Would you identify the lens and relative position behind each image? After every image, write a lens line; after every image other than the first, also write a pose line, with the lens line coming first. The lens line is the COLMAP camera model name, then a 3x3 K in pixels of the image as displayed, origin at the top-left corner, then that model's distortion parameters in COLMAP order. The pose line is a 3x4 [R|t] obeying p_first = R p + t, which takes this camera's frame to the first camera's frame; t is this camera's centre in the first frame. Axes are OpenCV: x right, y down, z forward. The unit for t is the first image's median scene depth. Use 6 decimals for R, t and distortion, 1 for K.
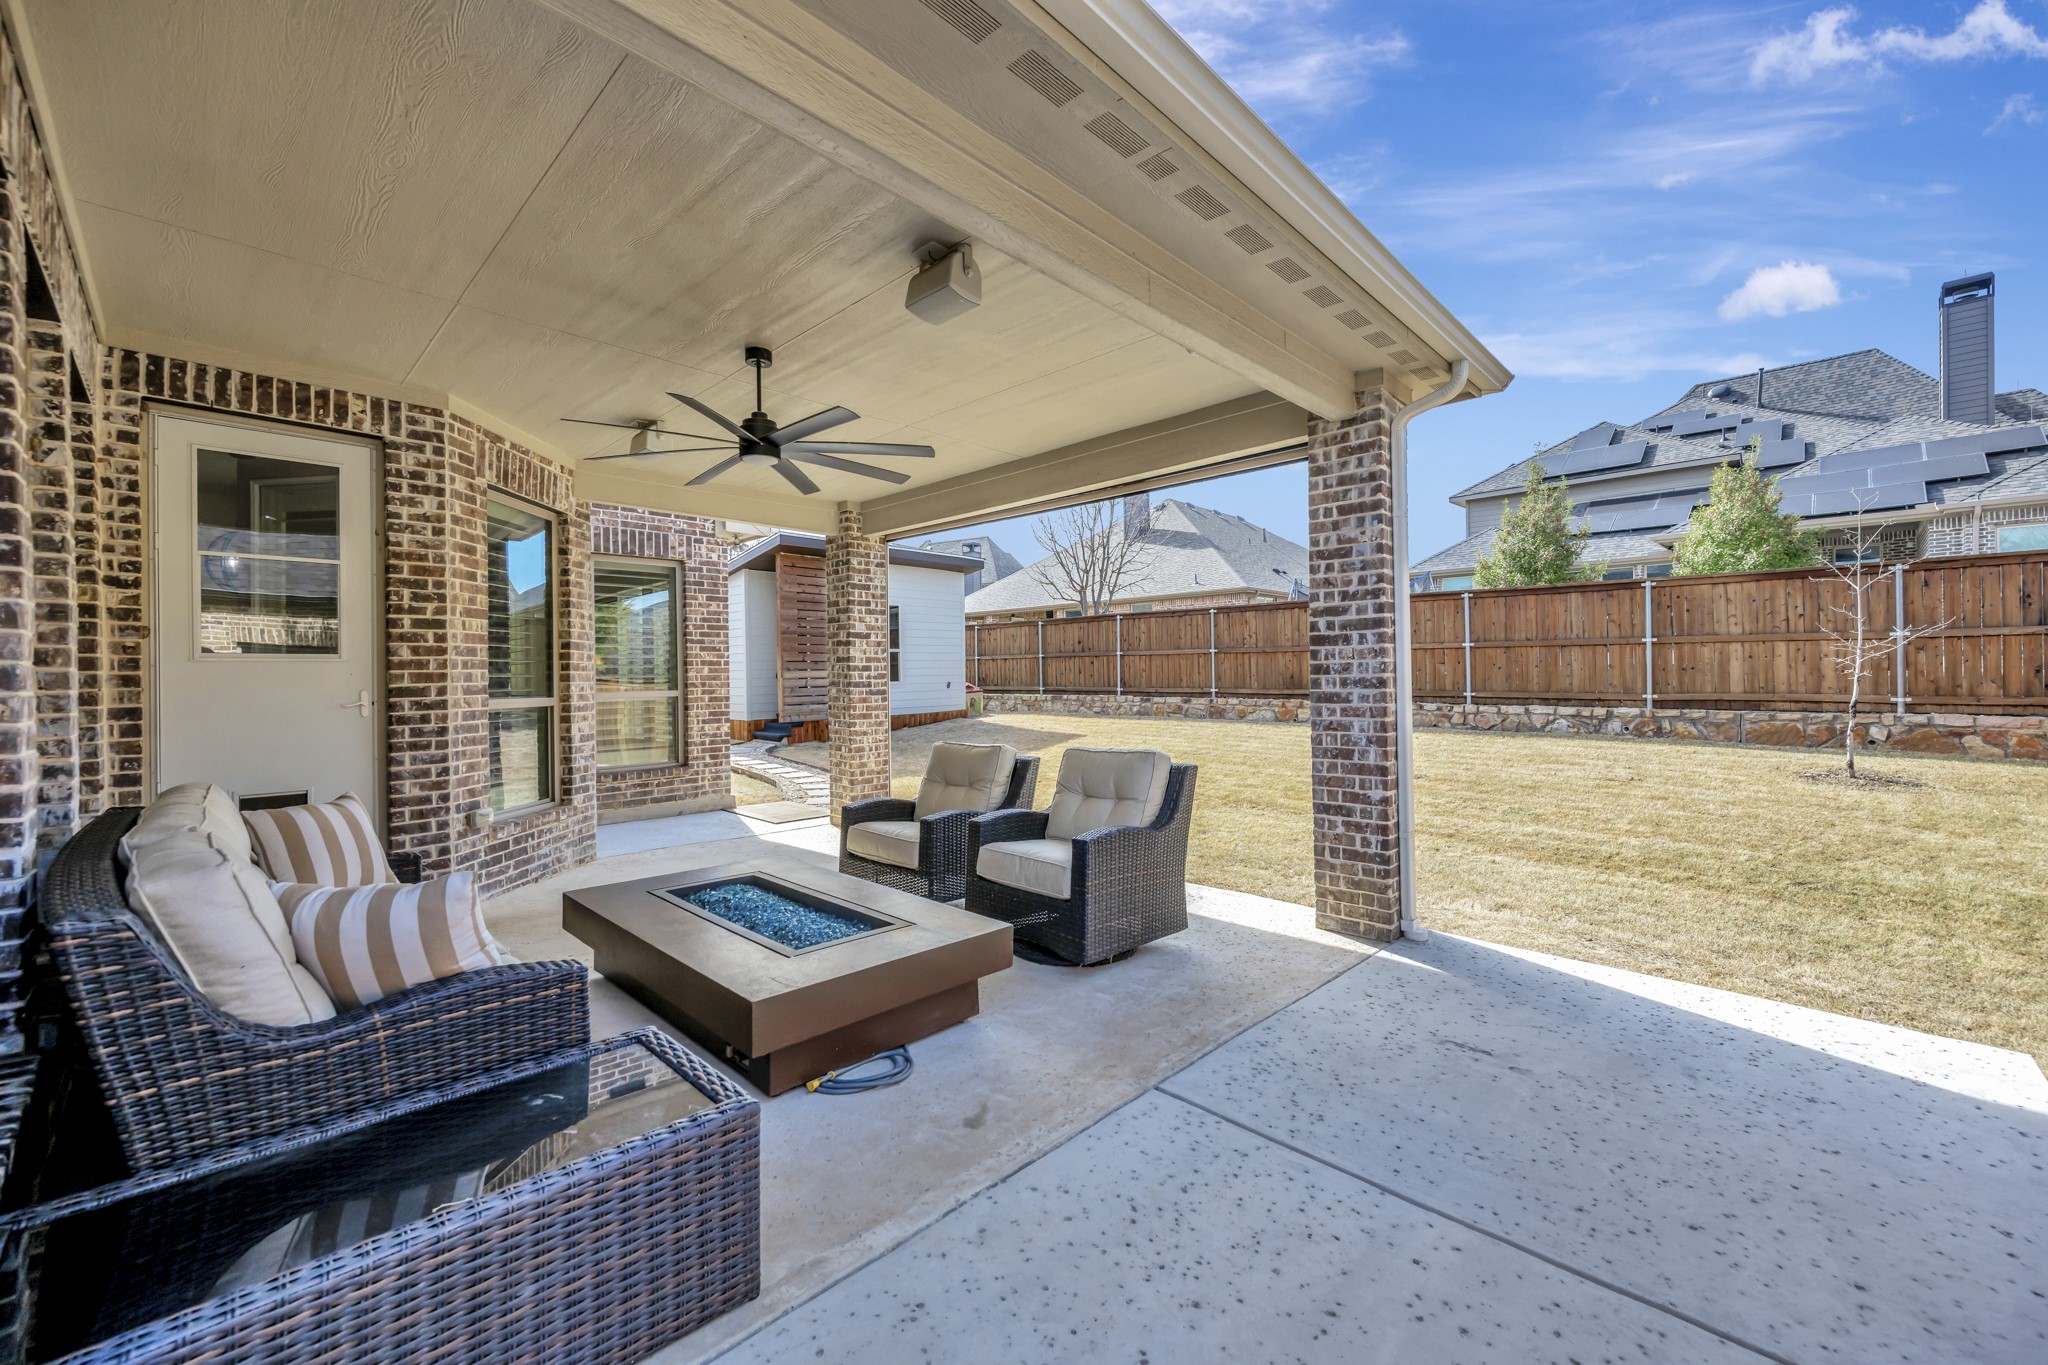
lens RADIAL K [[802.6, 0, 1024.0], [0, 802.6, 682.5], [0, 0, 1]] dist [-0.000991, -0.000250]
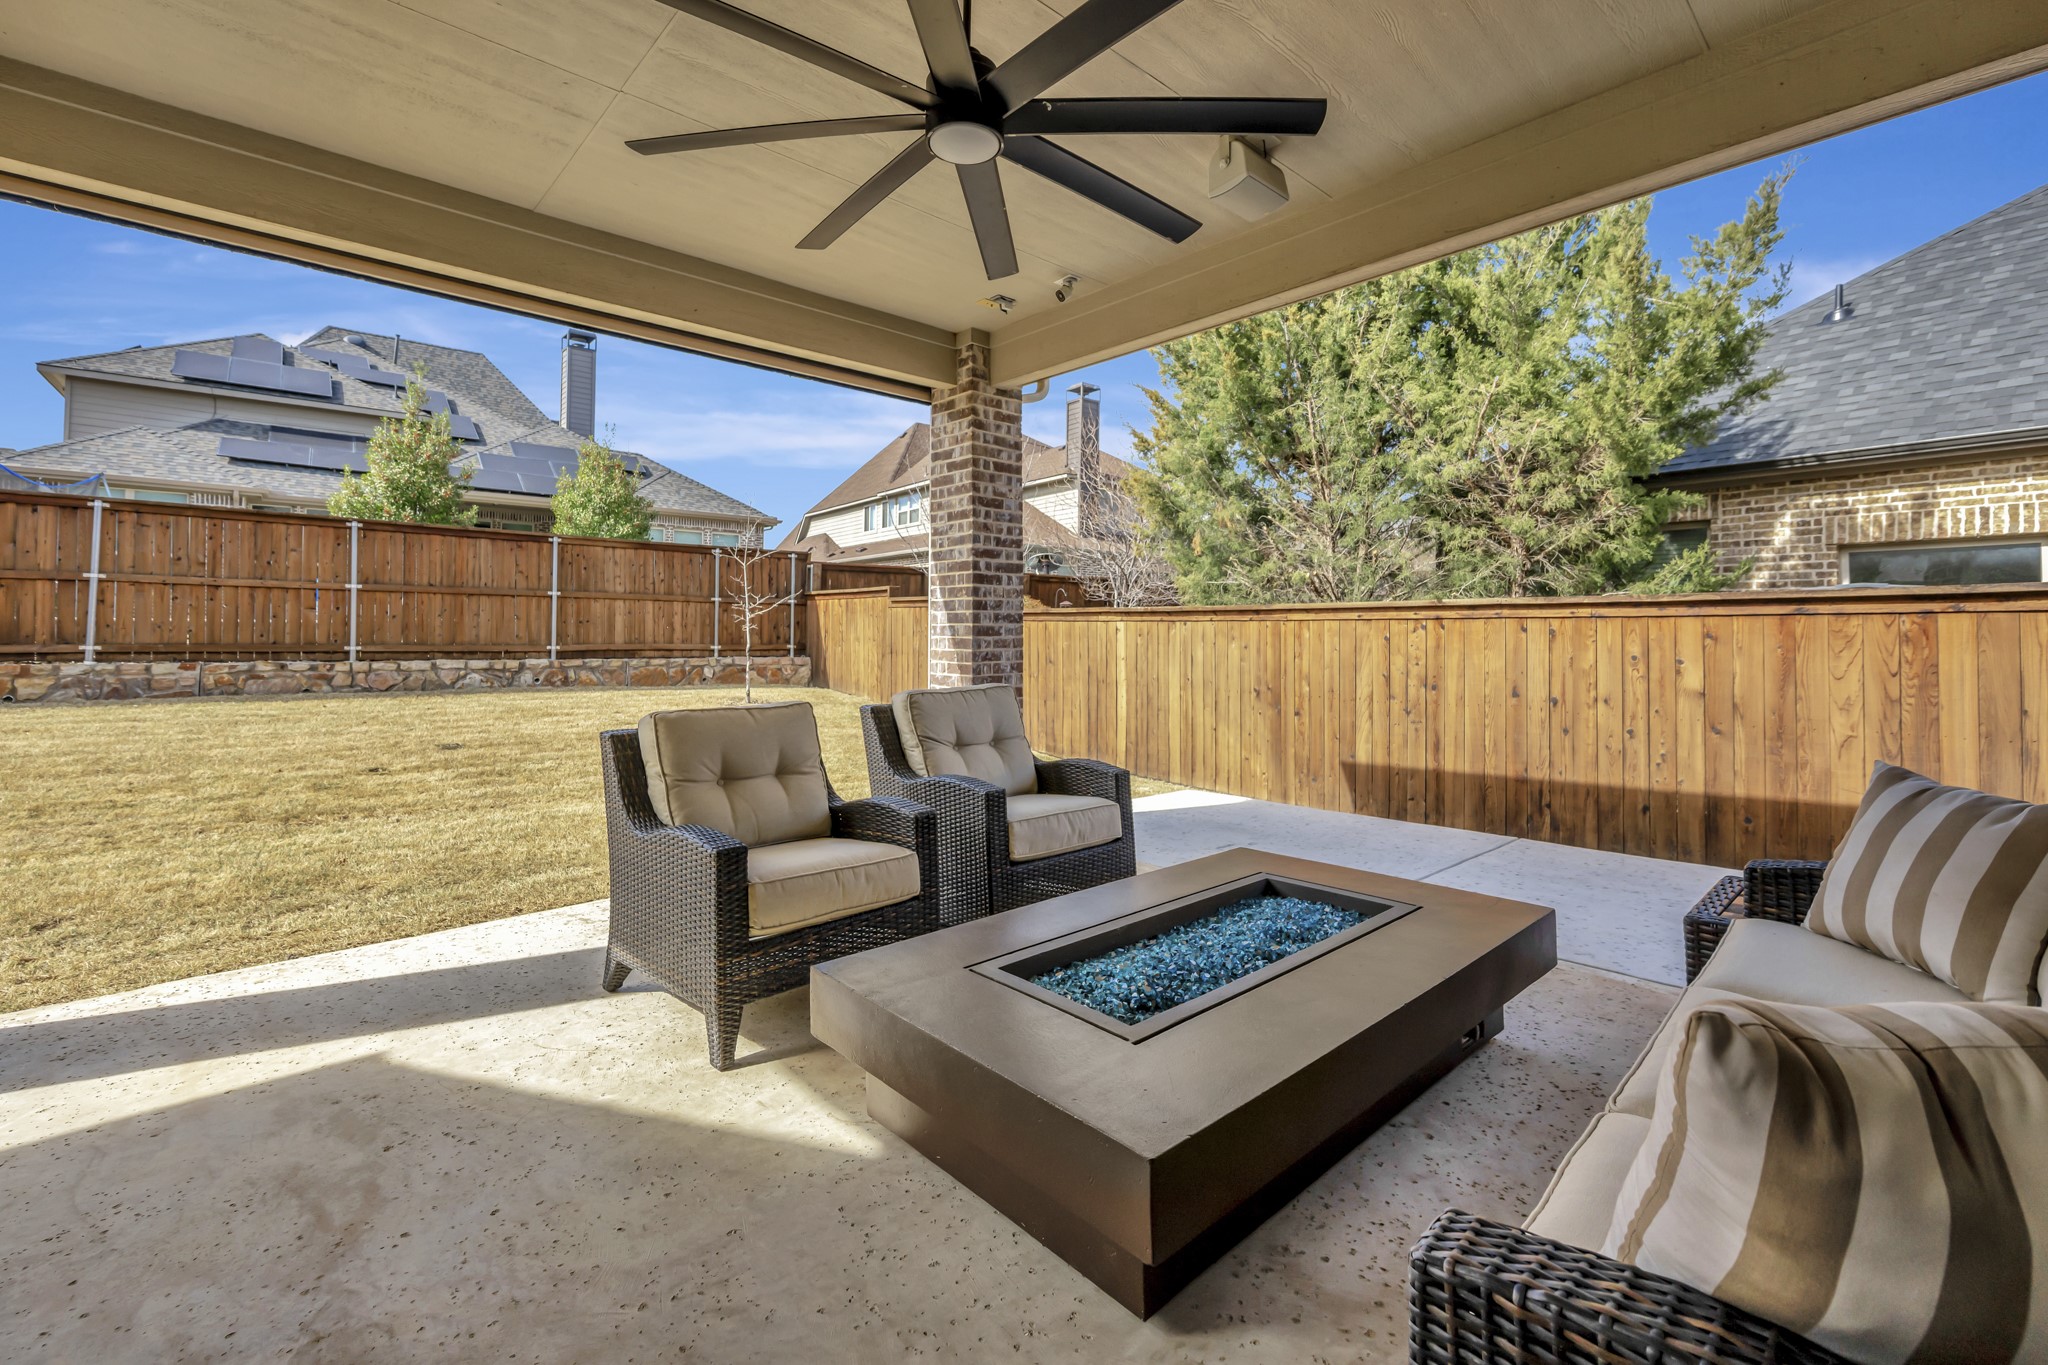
lens RADIAL K [[867.4, 0, 1016.3], [0, 867.4, 611.1], [0, 0, 1]] dist [-0.002572, -0.000336]
pose [[0.070156, 0.035388, 0.996908, -0.300642], [0.004091, 0.999352, -0.035762, 0.012672], [-0.997528, 0.006588, 0.069966, 0.324789]]
